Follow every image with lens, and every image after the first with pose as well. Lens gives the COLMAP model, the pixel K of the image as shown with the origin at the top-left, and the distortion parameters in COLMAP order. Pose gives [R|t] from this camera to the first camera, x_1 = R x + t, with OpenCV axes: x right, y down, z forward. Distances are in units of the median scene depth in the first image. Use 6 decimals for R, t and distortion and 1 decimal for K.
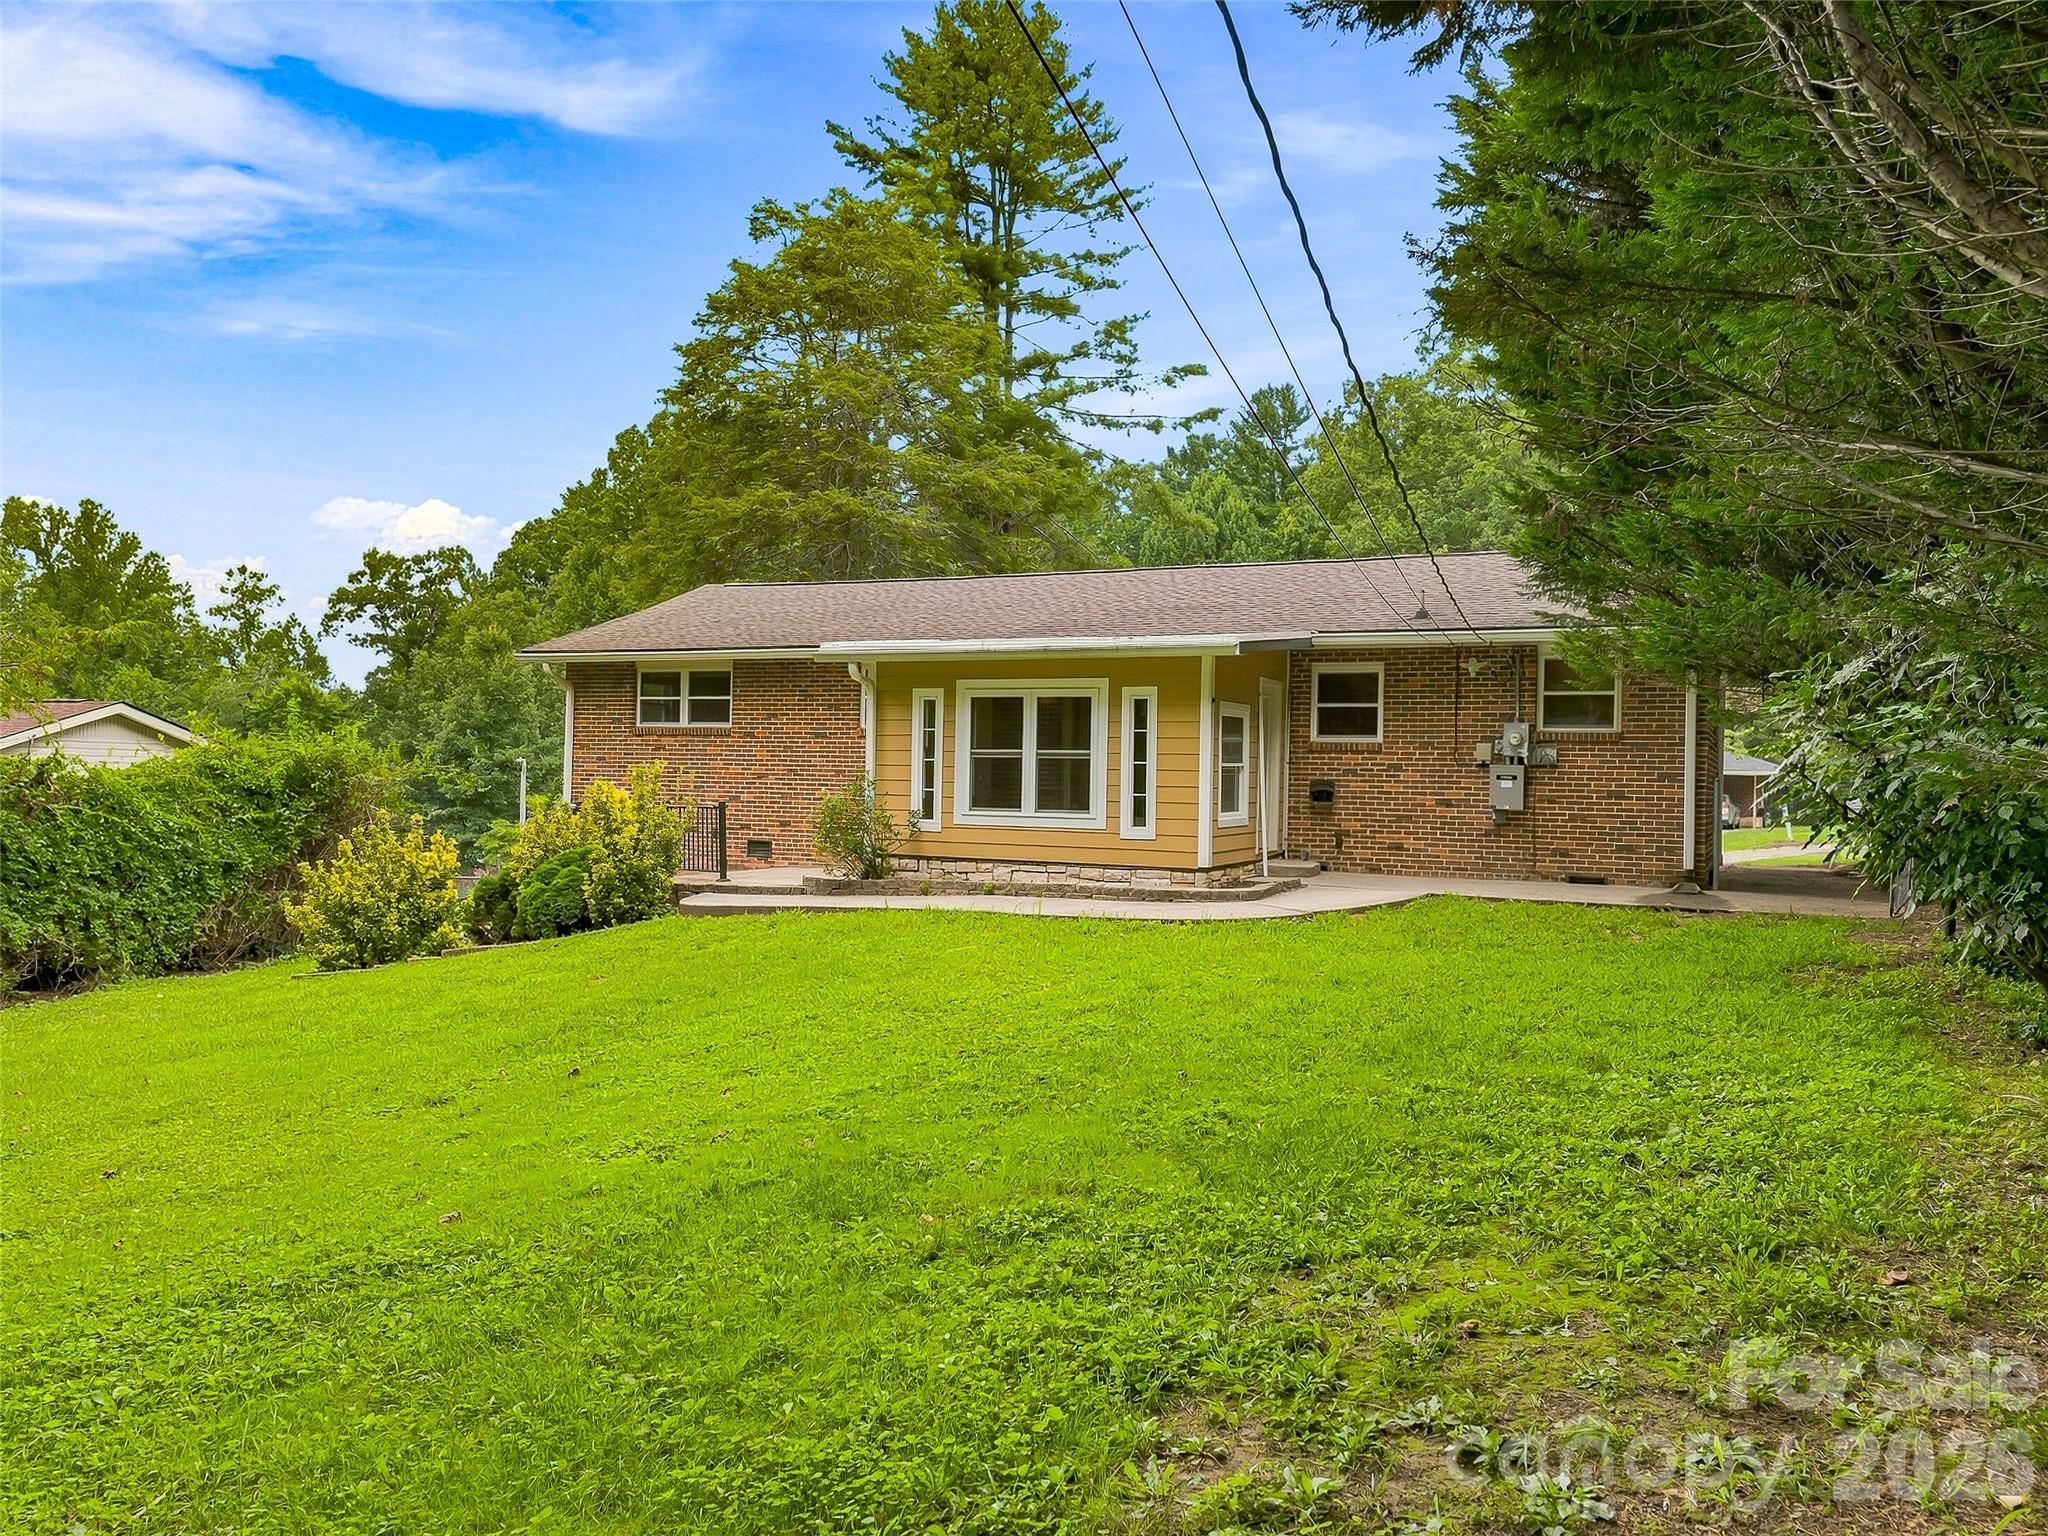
lens RADIAL K [[1566.9, 0, 1024.0], [0, 1566.9, 768.0], [0, 0, 1]] dist [0.090468, -0.004058]
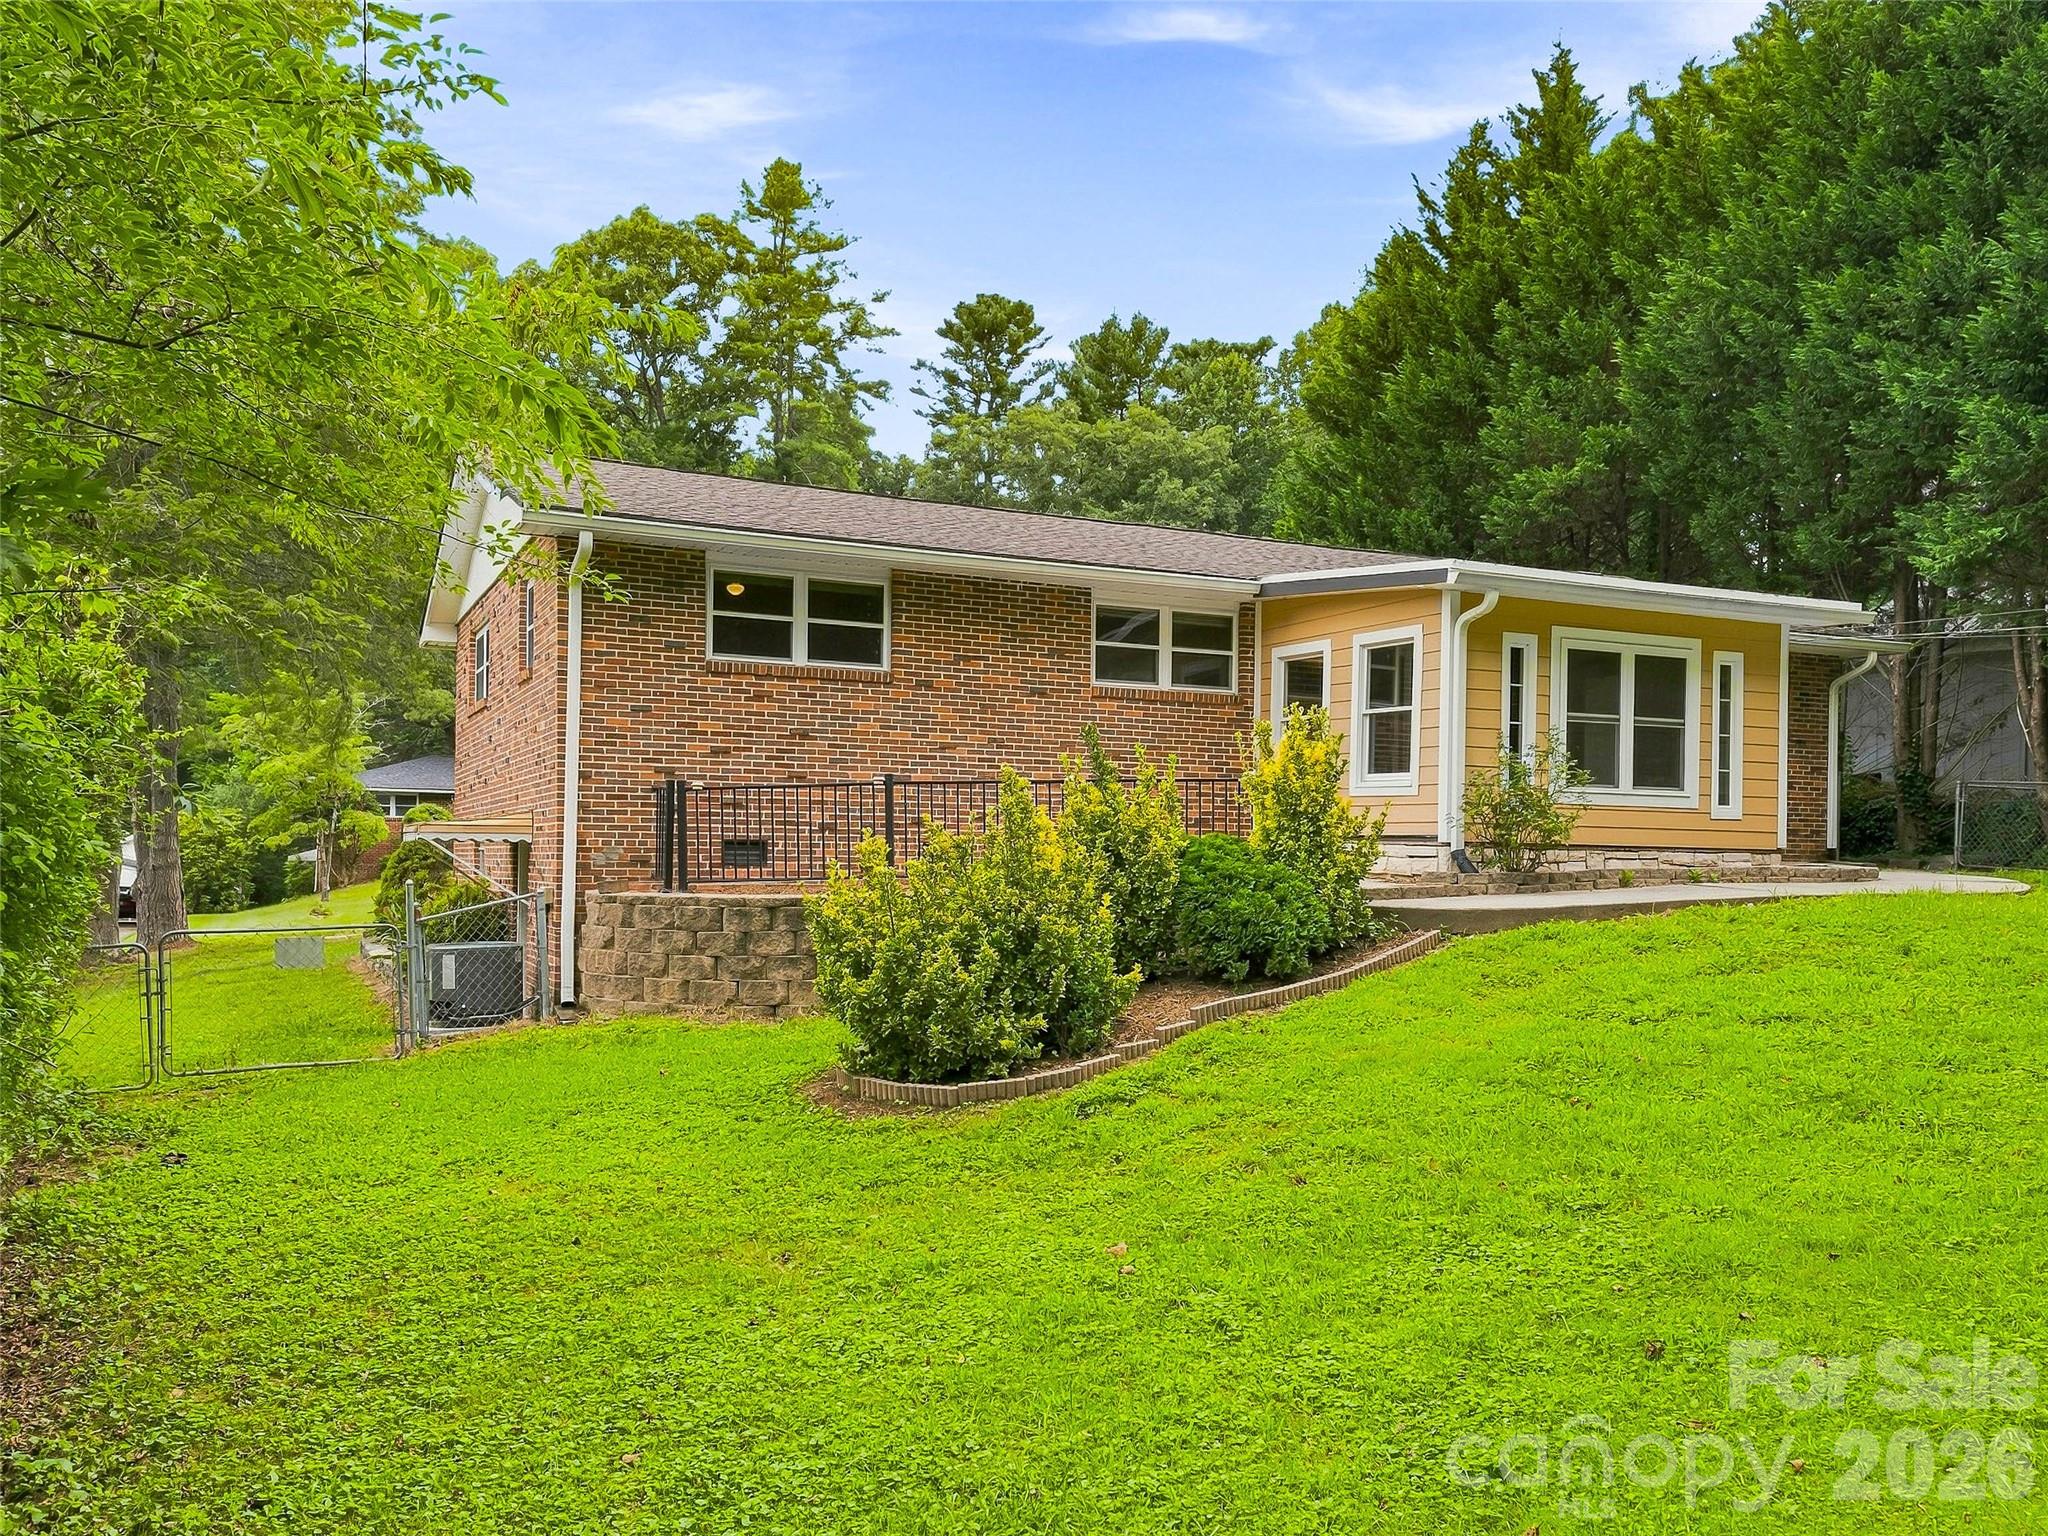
lens RADIAL K [[1613.2, 0, 1021.4], [0, 1613.2, 794.5], [0, 0, 1]] dist [0.090224, 0.001110]
pose [[0.617358, 0.019465, 0.786441, -0.874791], [-0.005275, 0.999774, -0.020604, 0.049938], [-0.786664, 0.008572, 0.617321, 0.692710]]
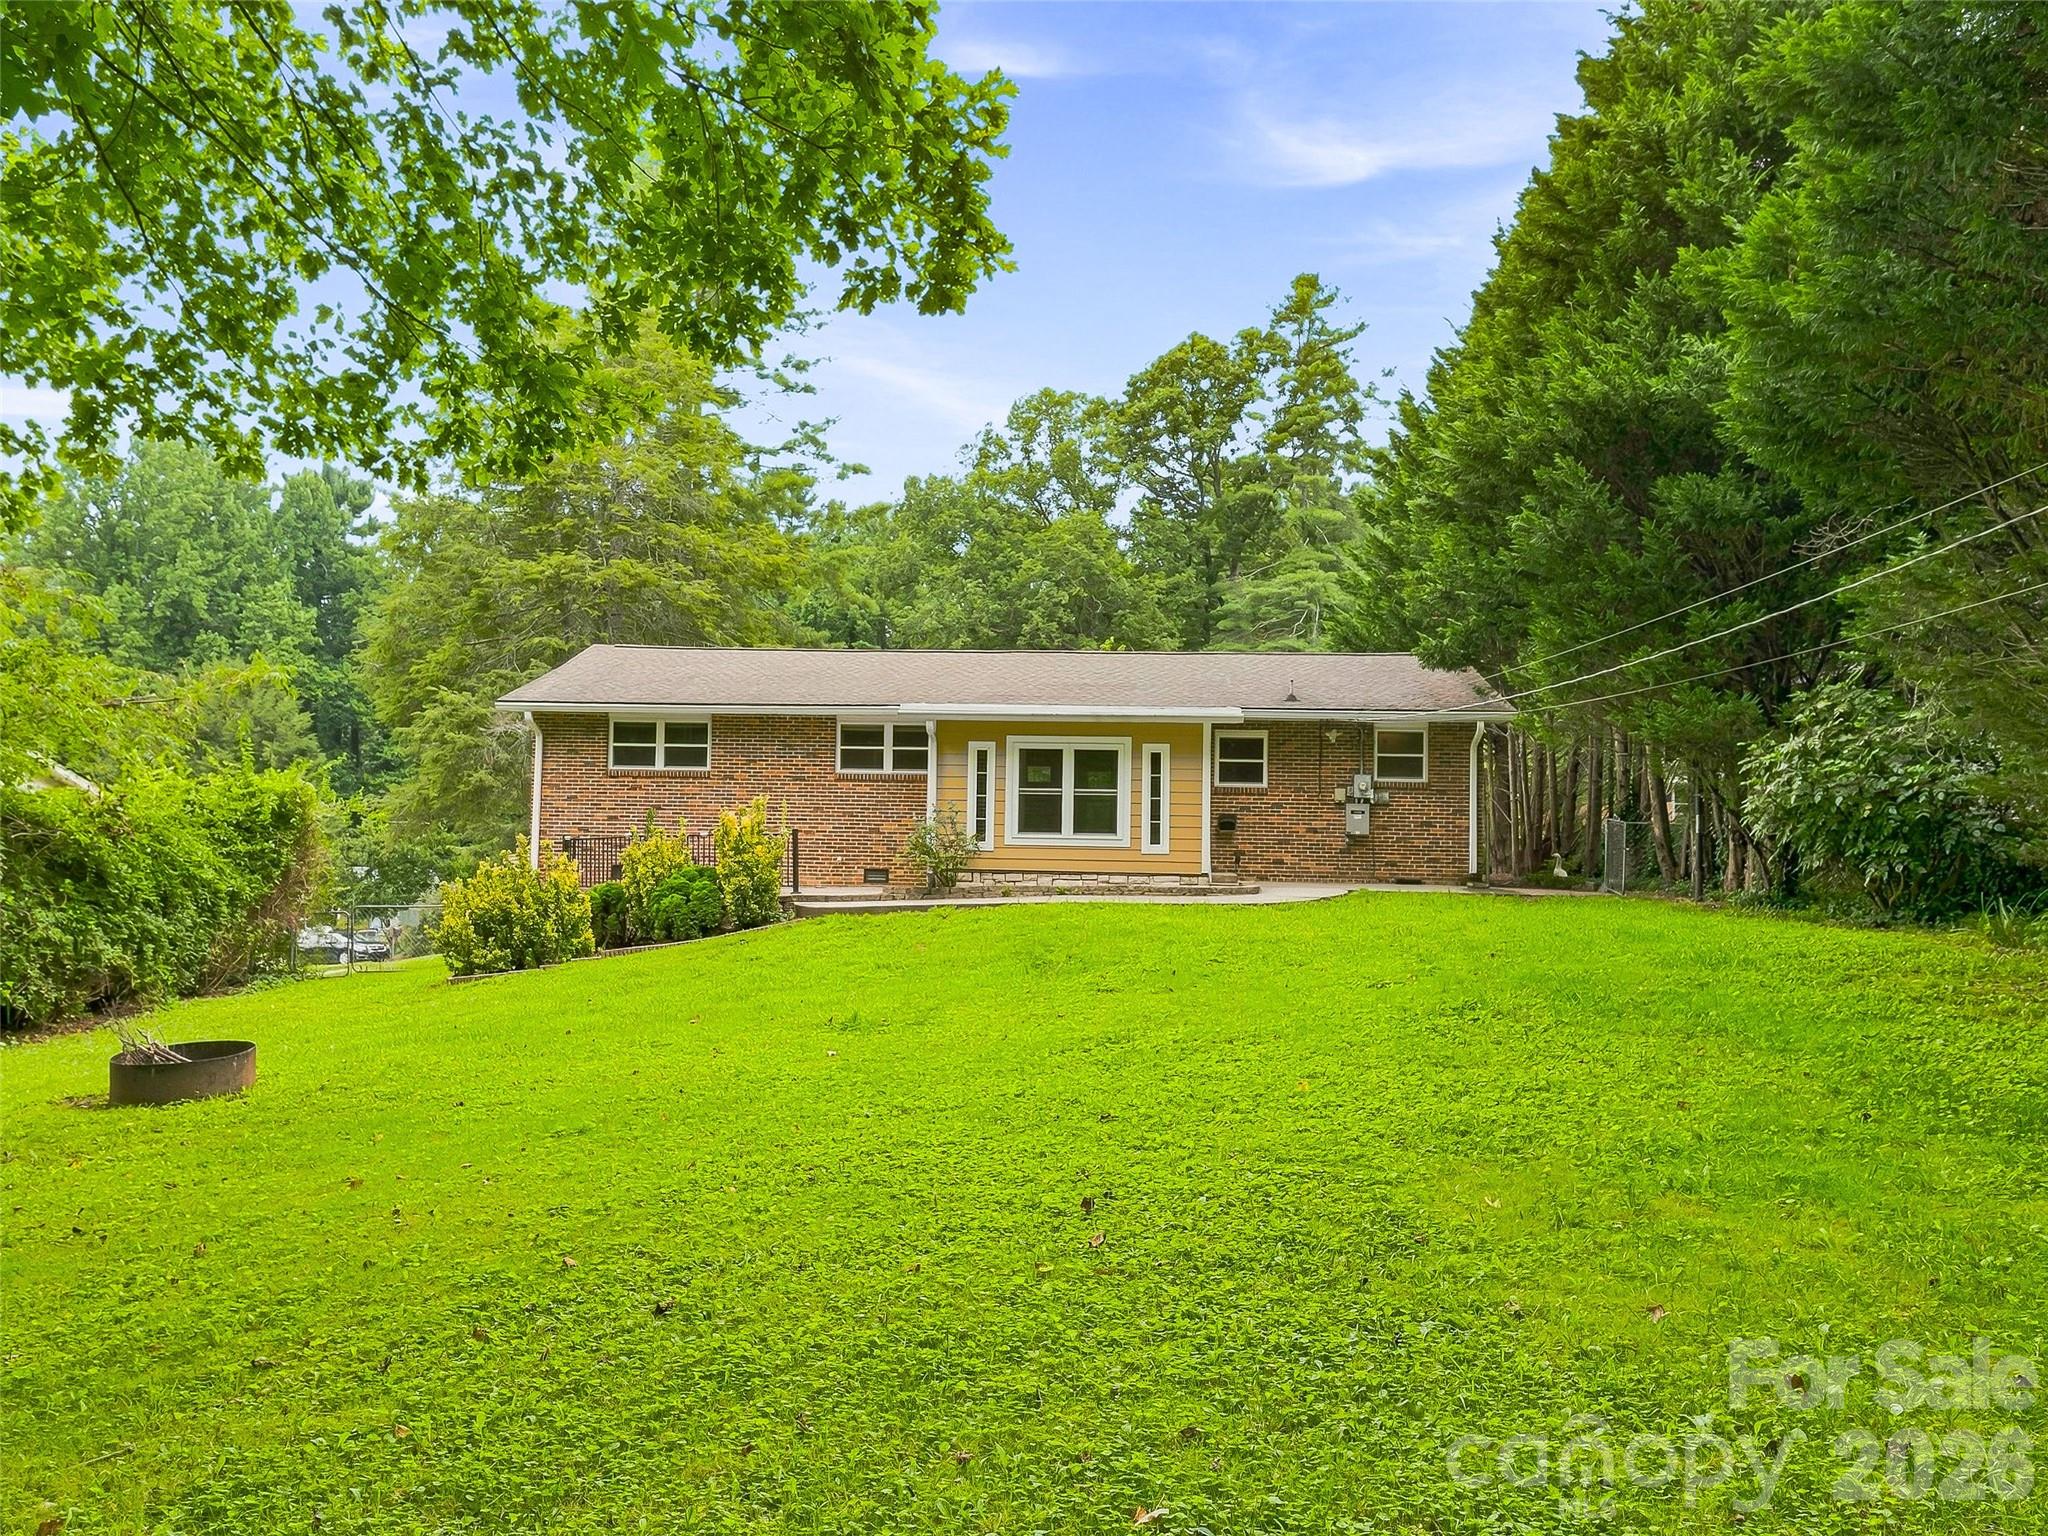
lens RADIAL K [[1566.9, 0, 1024.0], [0, 1566.9, 768.0], [0, 0, 1]] dist [0.090468, -0.004058]
pose [[0.929239, 0.016741, 0.369100, -0.515421], [-0.001843, 0.999171, -0.040678, 0.024786], [-0.369475, 0.037119, 0.928499, -0.231166]]
